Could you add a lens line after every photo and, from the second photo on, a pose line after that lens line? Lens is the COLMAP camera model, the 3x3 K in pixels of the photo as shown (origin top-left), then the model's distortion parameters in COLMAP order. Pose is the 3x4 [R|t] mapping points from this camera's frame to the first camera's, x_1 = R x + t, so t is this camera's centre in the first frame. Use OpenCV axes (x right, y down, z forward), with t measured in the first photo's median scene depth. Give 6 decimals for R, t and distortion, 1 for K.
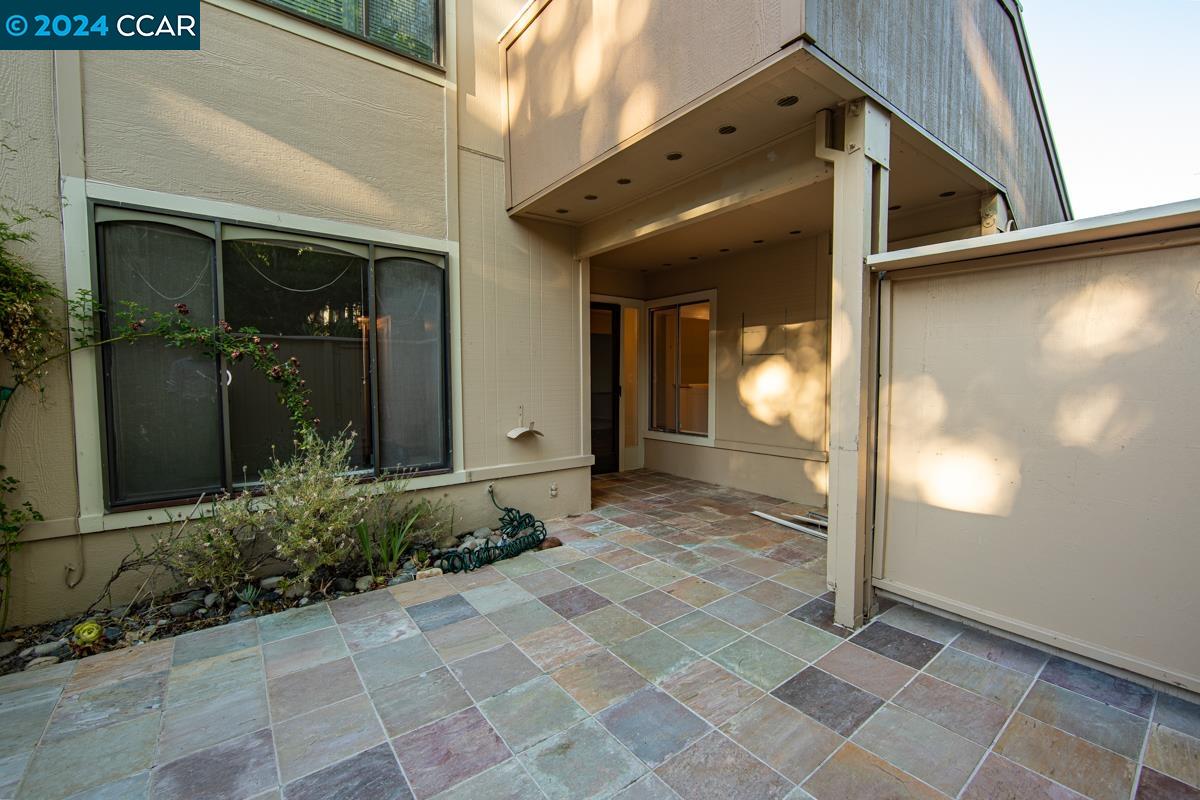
lens RADIAL K [[480.3, 0, 600.0], [0, 480.3, 400.0], [0, 0, 1]] dist [0.001605, 0.000657]
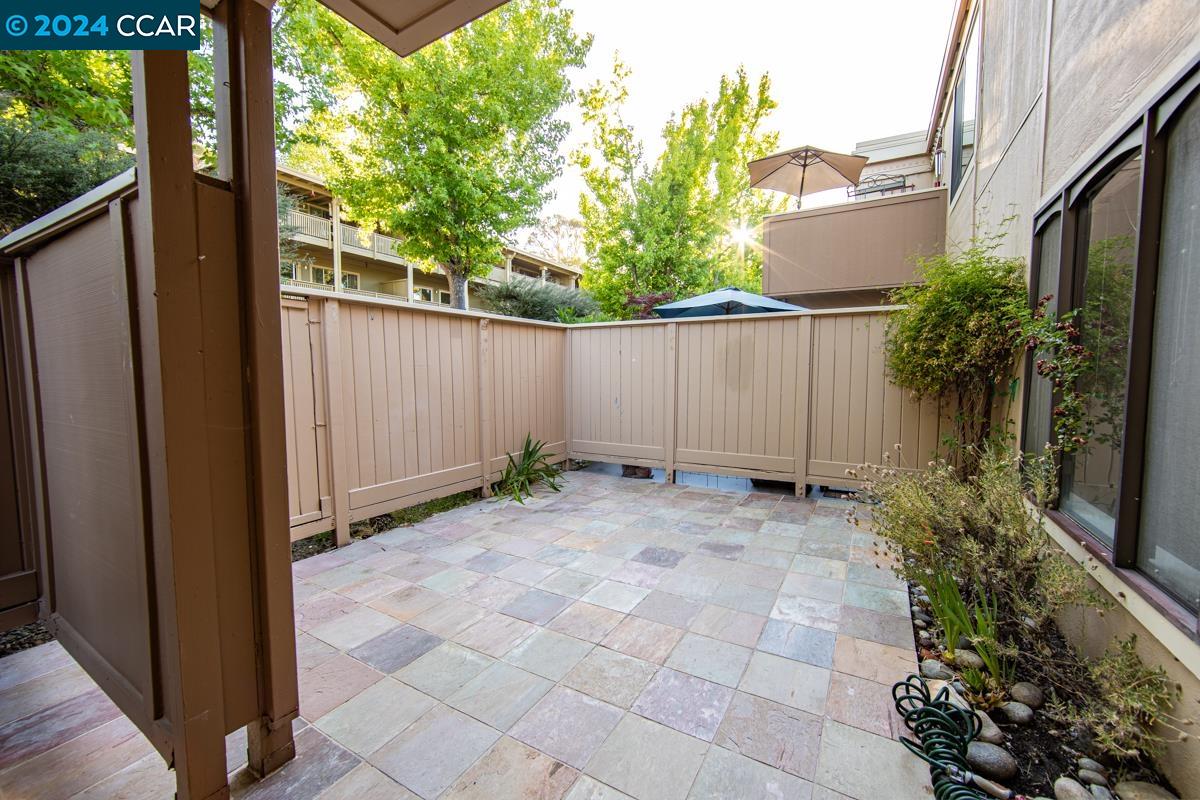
lens RADIAL K [[480.3, 0, 600.0], [0, 480.3, 400.0], [0, 0, 1]] dist [0.001605, 0.000657]
pose [[-0.924115, 0.026364, -0.381204, 0.395079], [-0.017392, 0.993681, 0.110884, -0.108162], [0.381719, 0.109099, -0.917817, 1.960486]]
